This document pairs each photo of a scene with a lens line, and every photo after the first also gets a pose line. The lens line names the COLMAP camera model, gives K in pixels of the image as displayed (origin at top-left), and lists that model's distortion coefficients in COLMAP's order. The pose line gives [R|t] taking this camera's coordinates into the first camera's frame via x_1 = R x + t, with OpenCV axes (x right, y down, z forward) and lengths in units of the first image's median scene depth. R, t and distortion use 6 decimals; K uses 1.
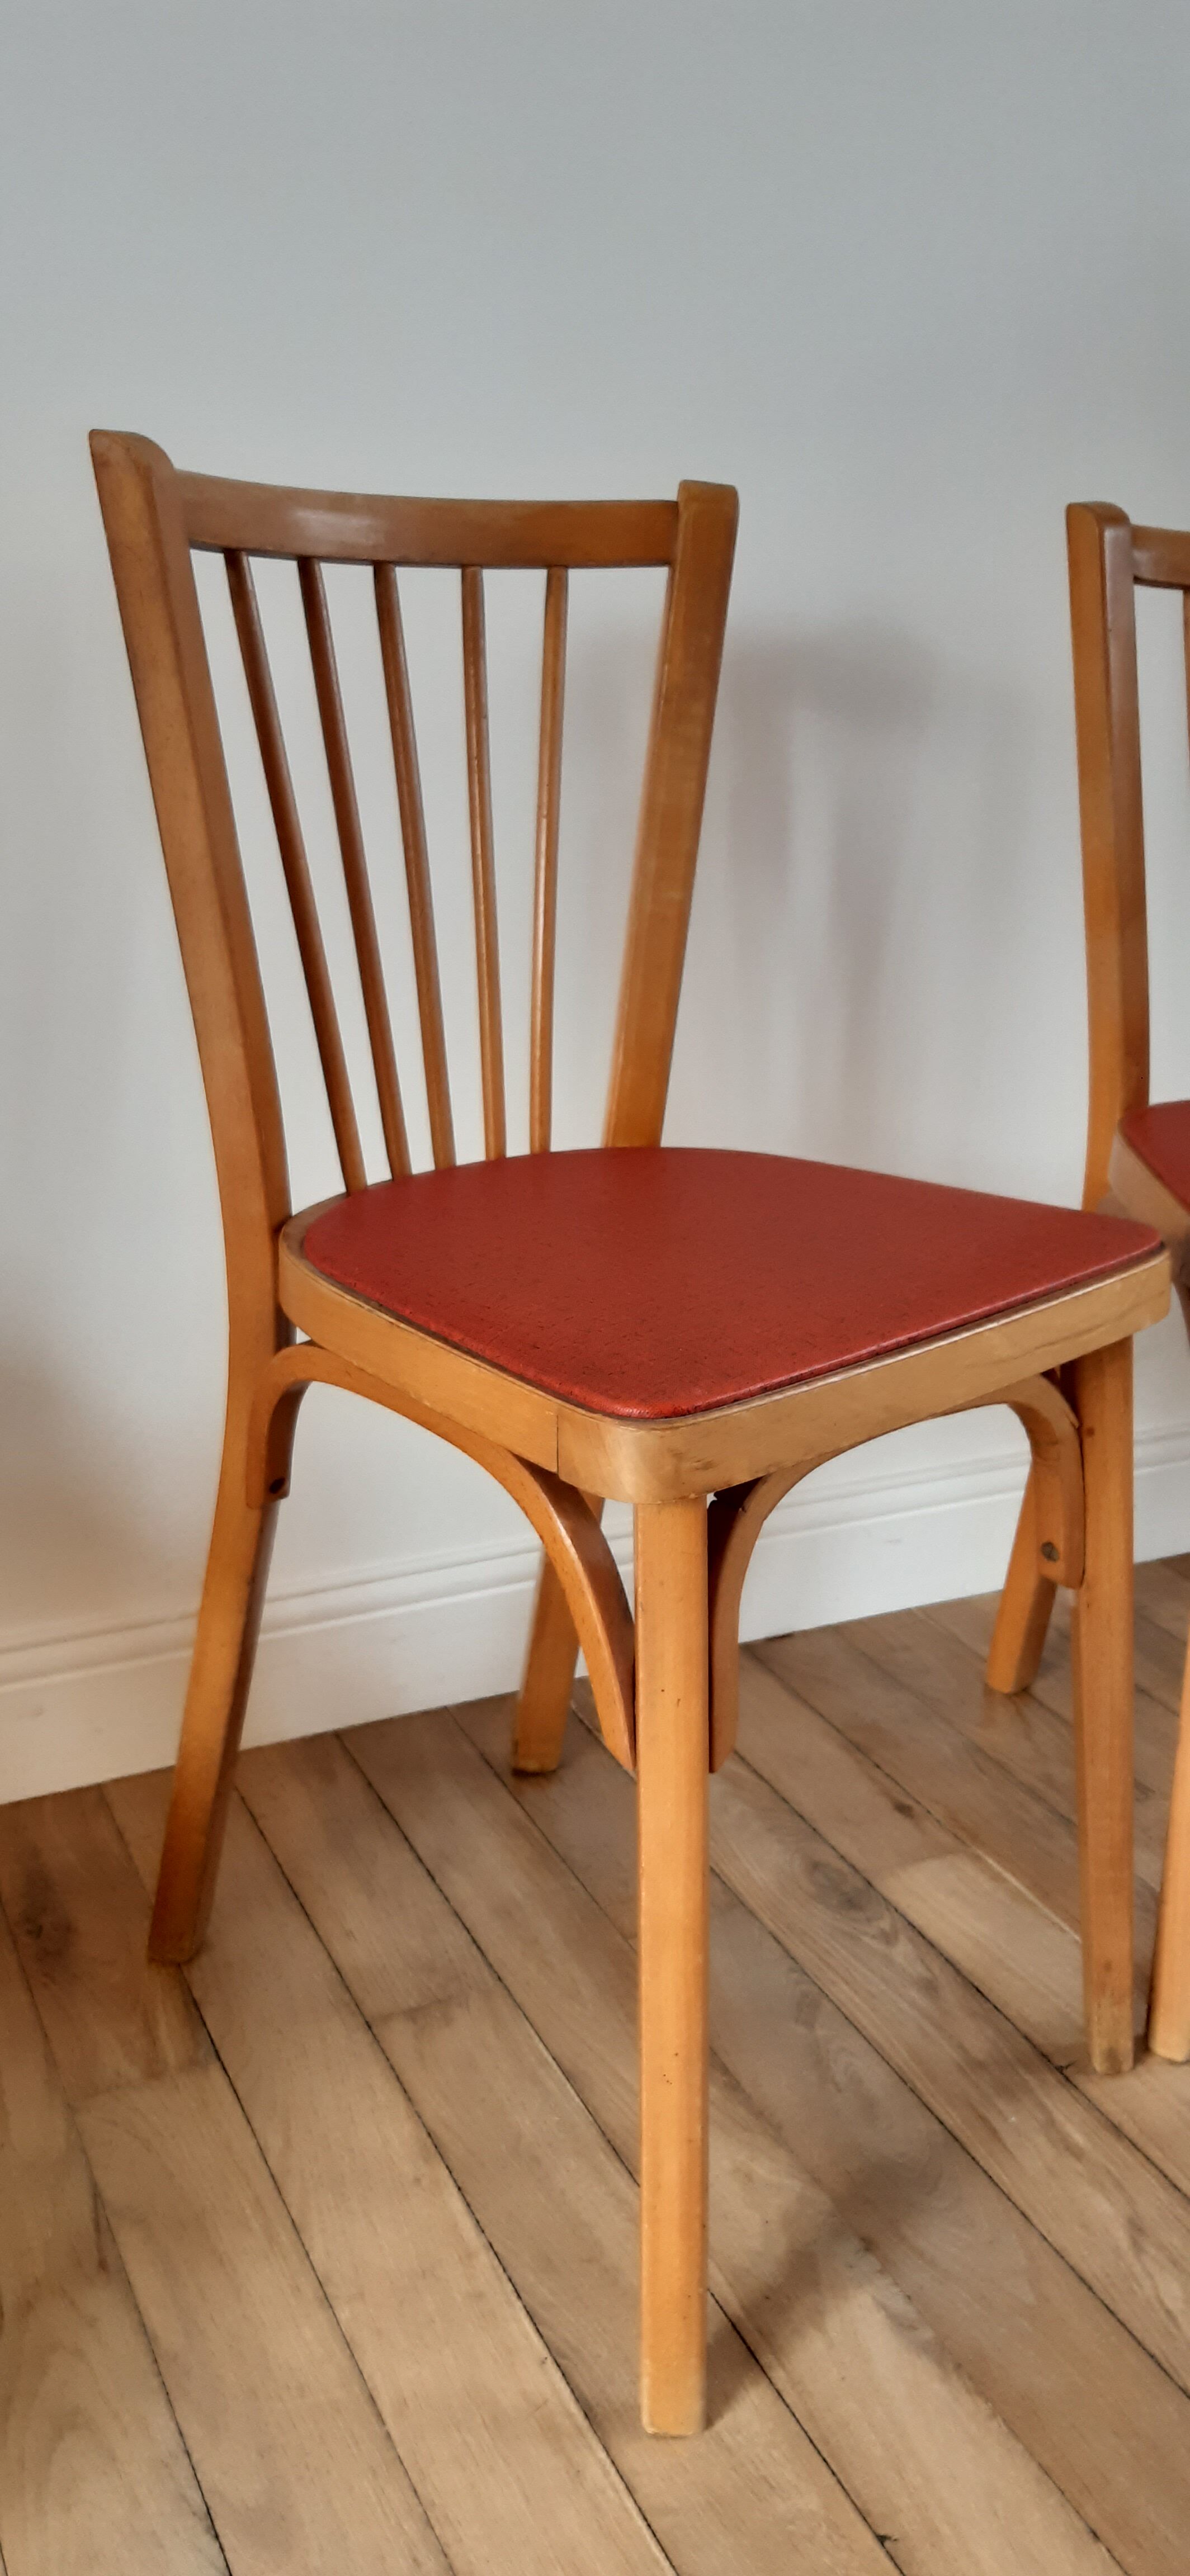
lens RADIAL K [[2038.6, 0, 590.7], [0, 2038.6, 1276.4], [0, 0, 1]] dist [0.073108, -0.156240]
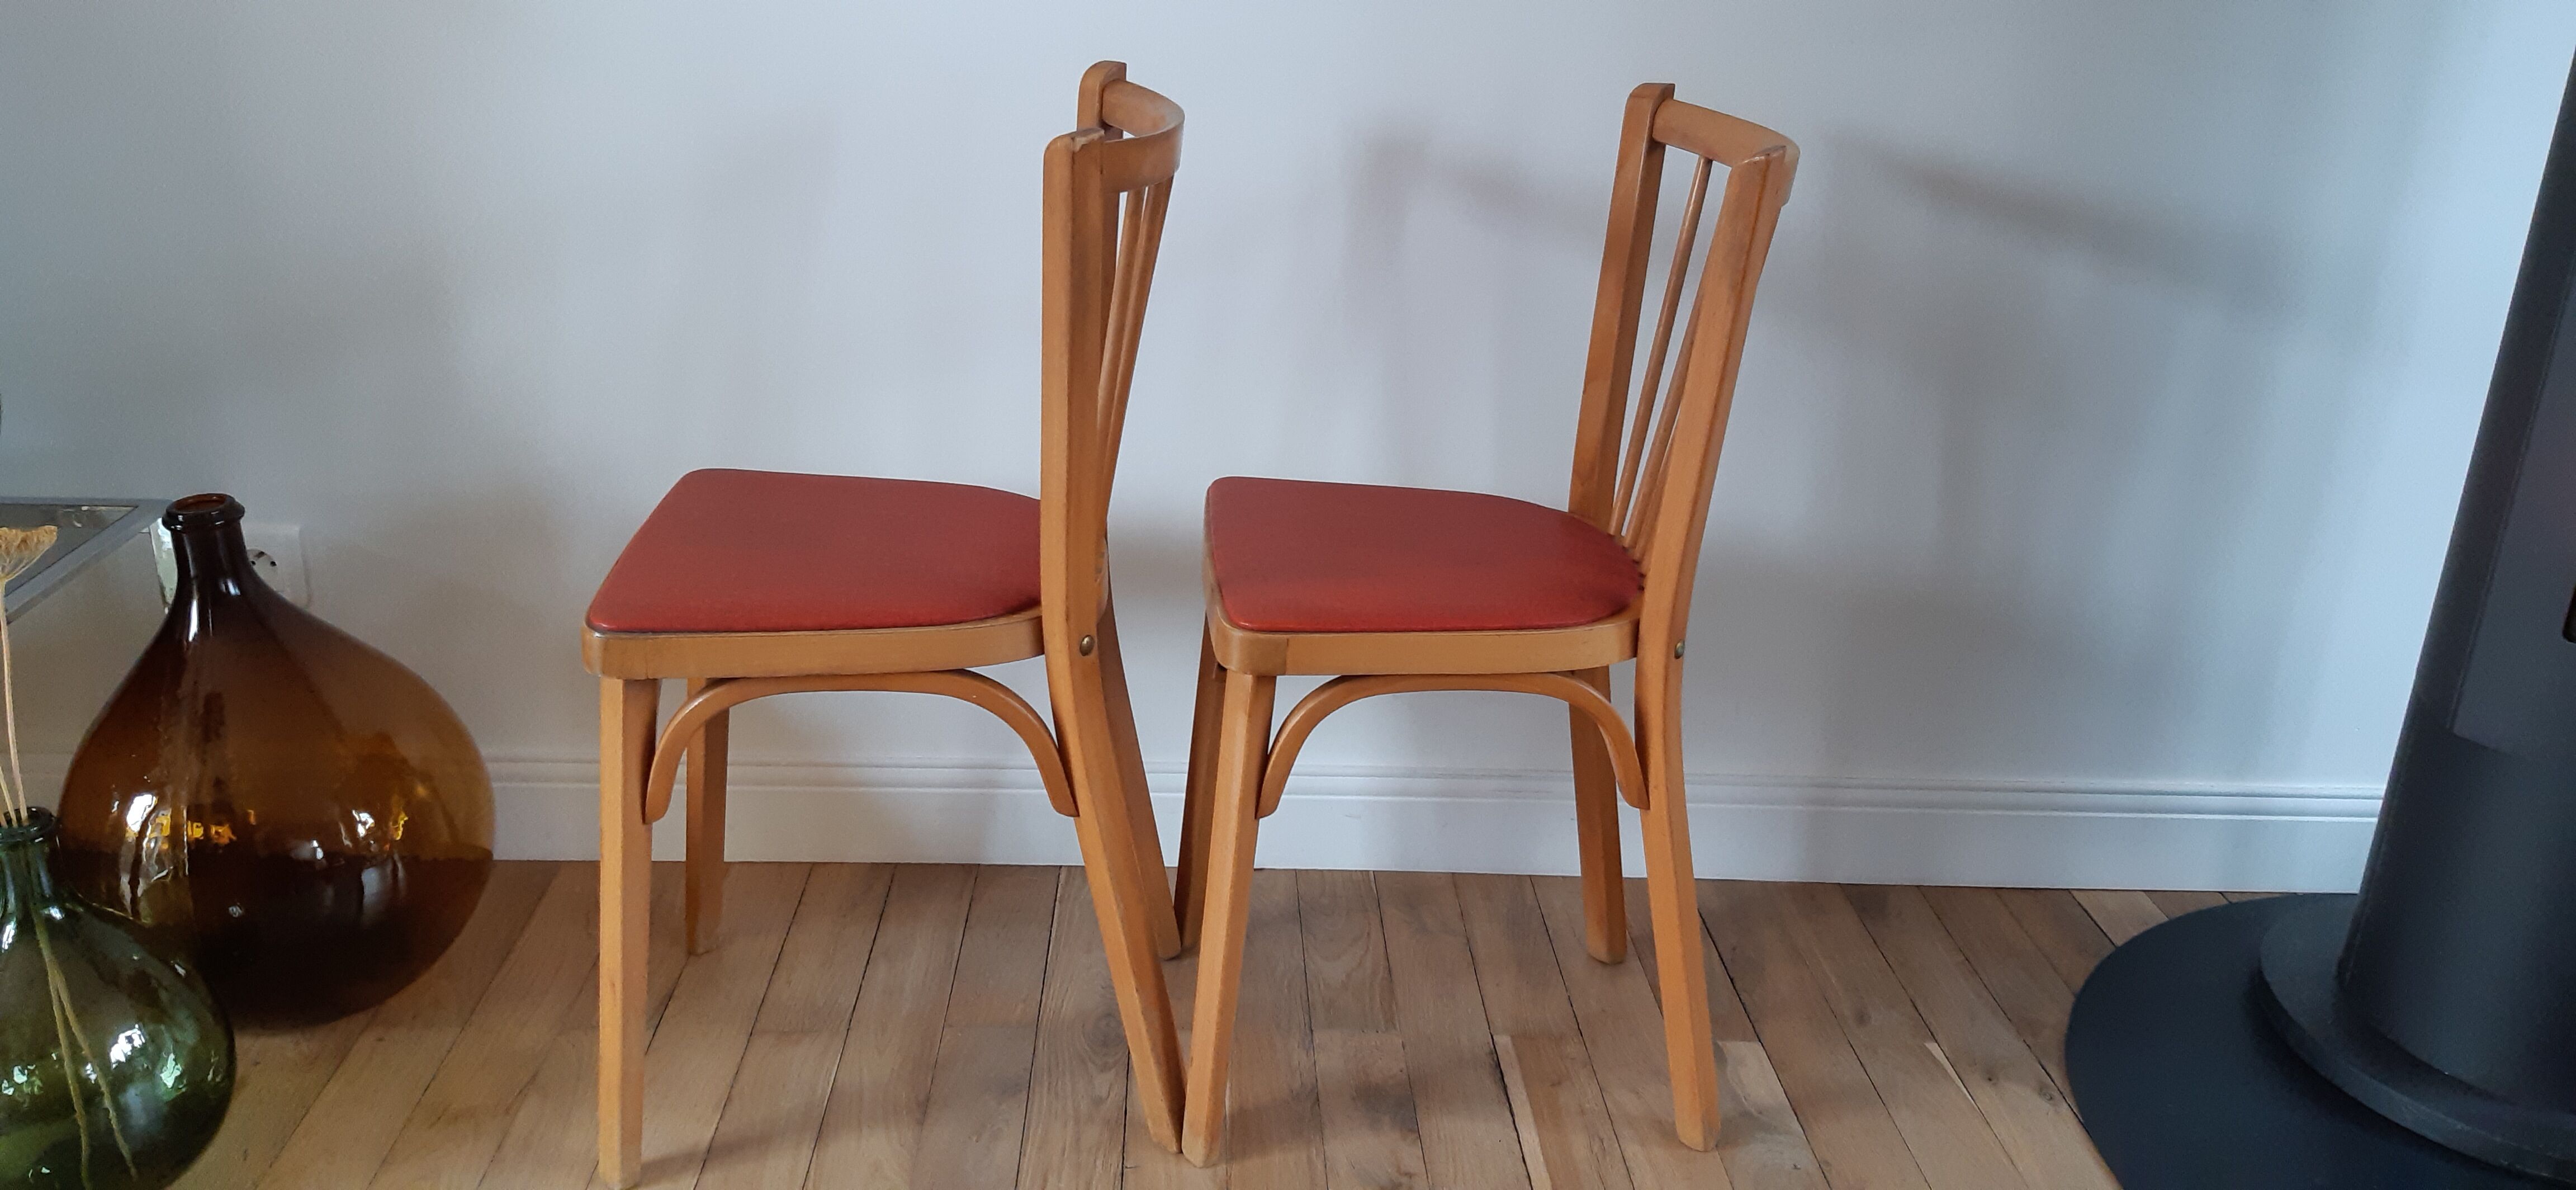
lens RADIAL K [[2038.6, 0, 1312.5], [0, 2038.6, 579.4], [0, 0, 1]] dist [0.073108, -0.156240]
pose [[0.922855, 0.154503, -0.352800, 0.805238], [-0.139646, 0.987908, 0.067352, -0.146936], [0.358940, -0.012889, 0.933272, -0.313507]]
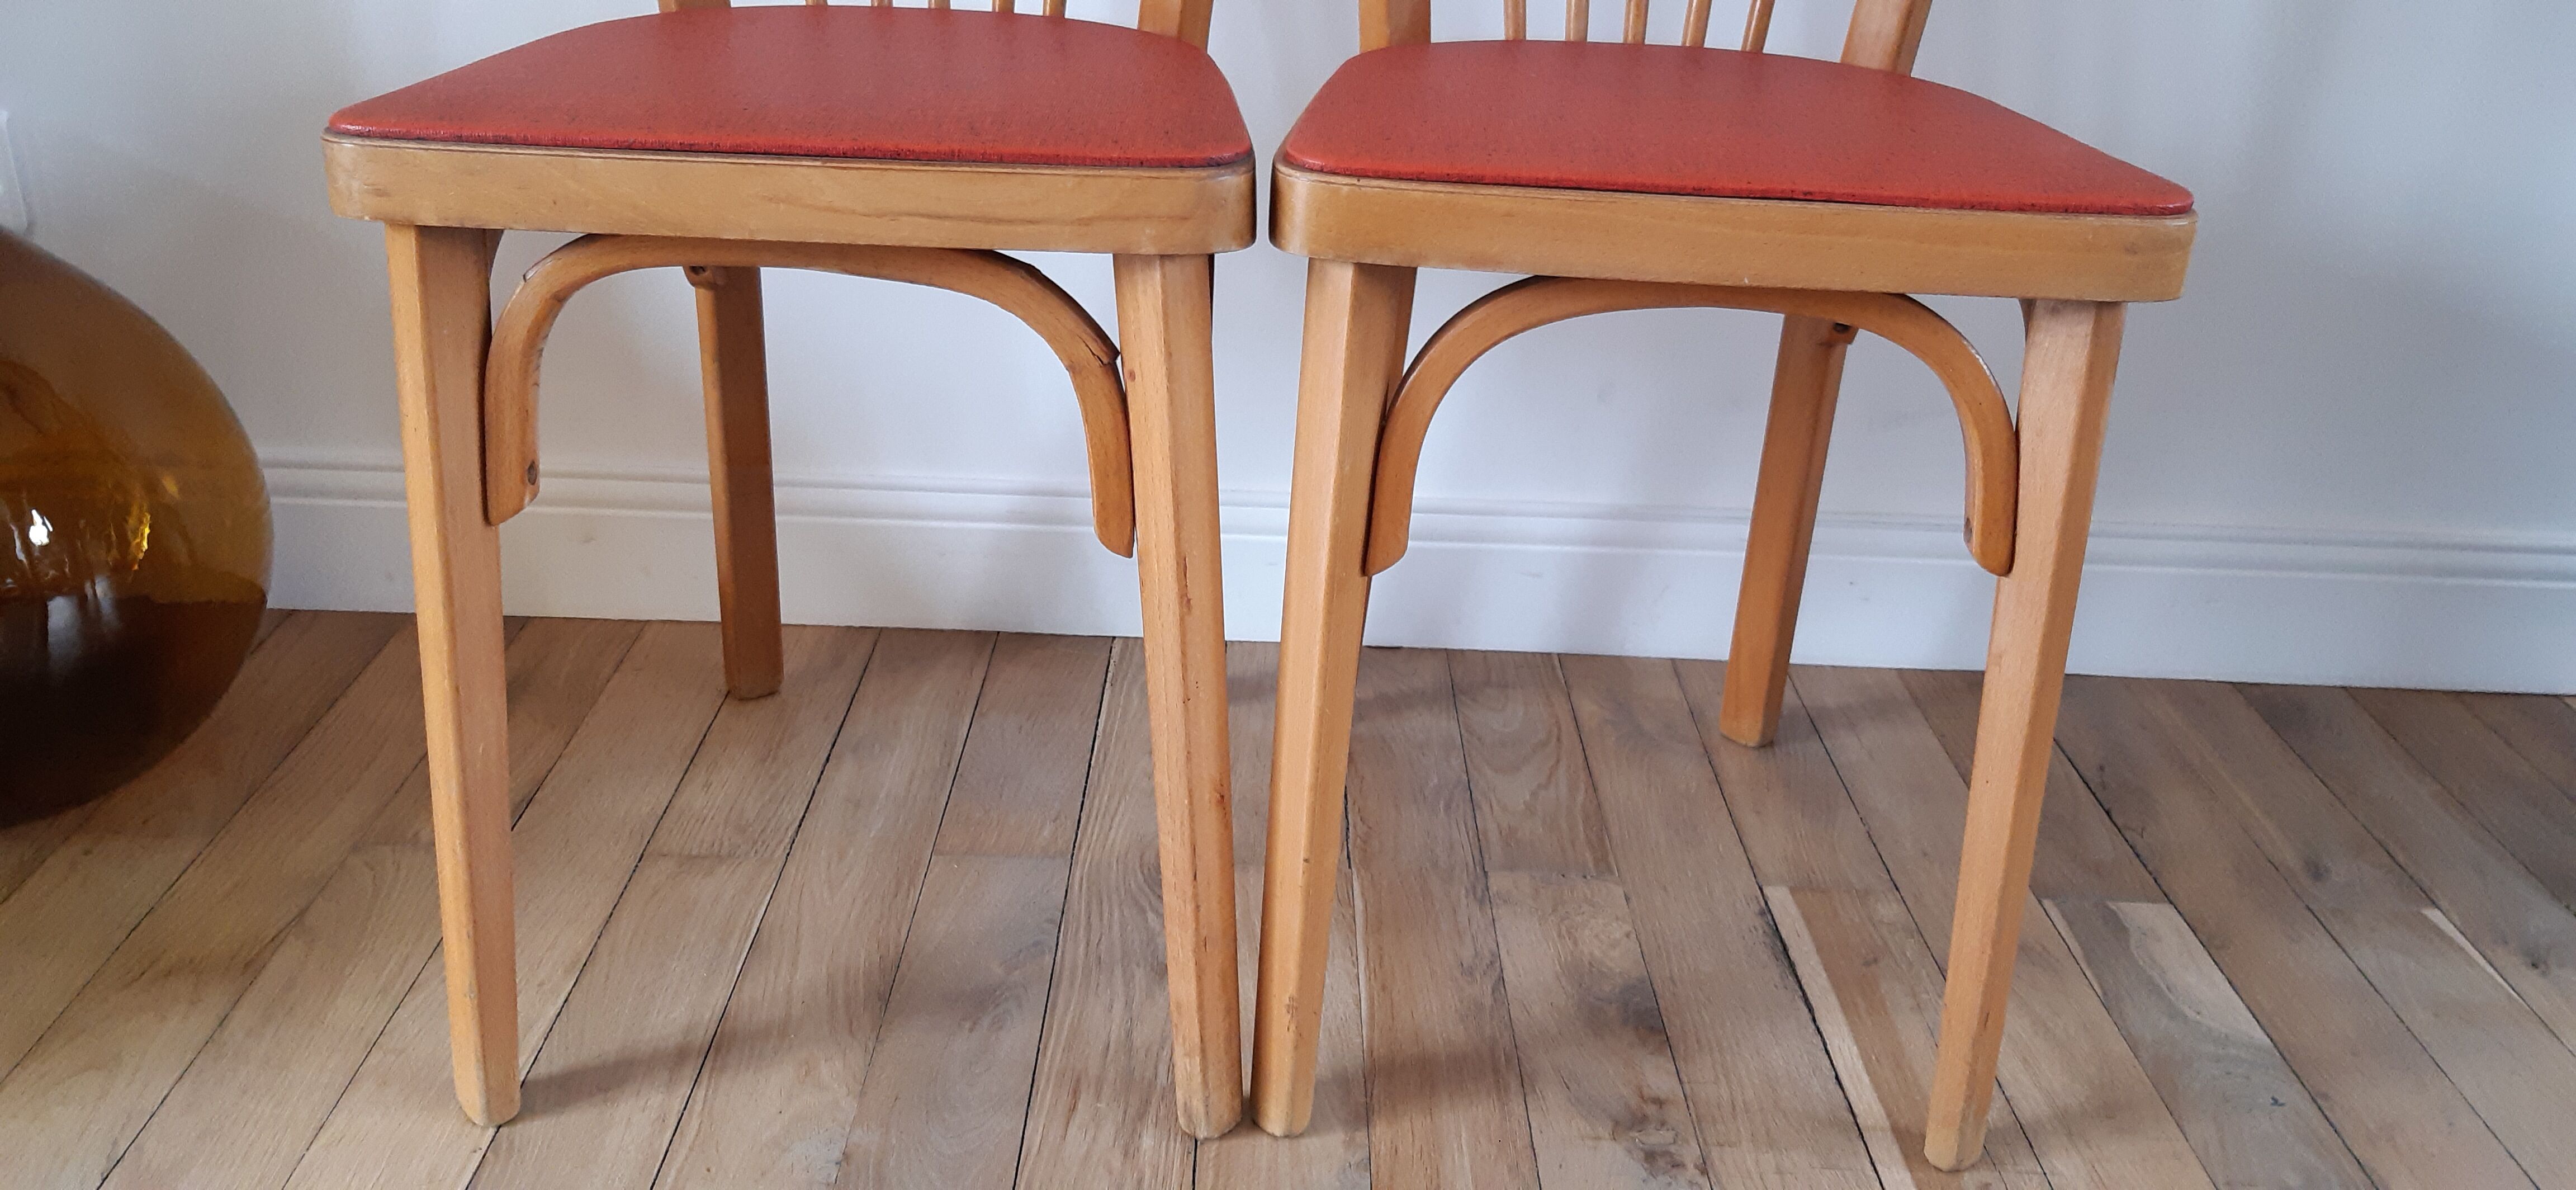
lens RADIAL K [[2038.6, 0, 1306.4], [0, 2038.6, 575.6], [0, 0, 1]] dist [0.073108, -0.156240]
pose [[0.905907, 0.191118, -0.377897, 0.574344], [-0.149321, 0.979214, 0.137272, 0.033109], [0.396277, -0.067928, 0.915615, 0.196200]]
